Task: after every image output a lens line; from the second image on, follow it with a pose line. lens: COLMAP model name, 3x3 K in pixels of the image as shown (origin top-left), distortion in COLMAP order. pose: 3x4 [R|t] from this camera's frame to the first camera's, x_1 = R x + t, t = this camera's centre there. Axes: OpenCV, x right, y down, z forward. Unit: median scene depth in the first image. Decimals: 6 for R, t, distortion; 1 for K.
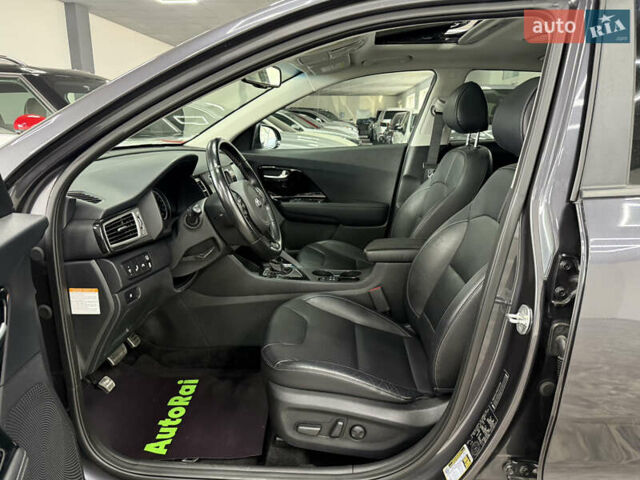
lens RADIAL K [[449.9, 0, 320.0], [0, 449.9, 240.0], [0, 0, 1]] dist [0.048026, -0.060794]
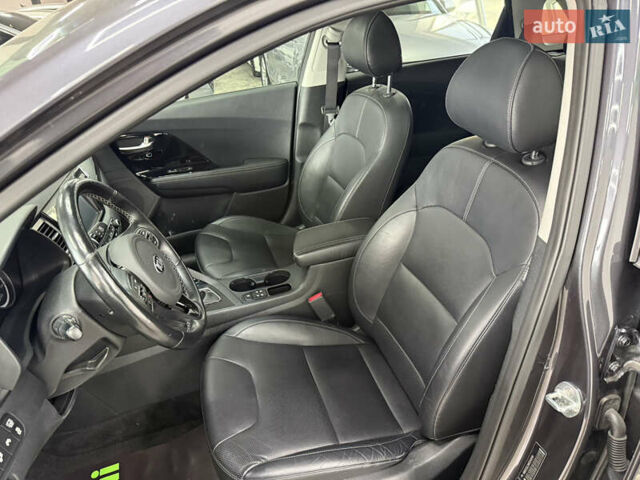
lens RADIAL K [[449.9, 0, 320.0], [0, 449.9, 240.0], [0, 0, 1]] dist [0.048026, -0.060794]
pose [[0.937792, -0.218999, 0.269416, -0.058402], [0.148403, 0.954355, 0.259196, -0.174834], [-0.313882, -0.203090, 0.927487, 0.205865]]
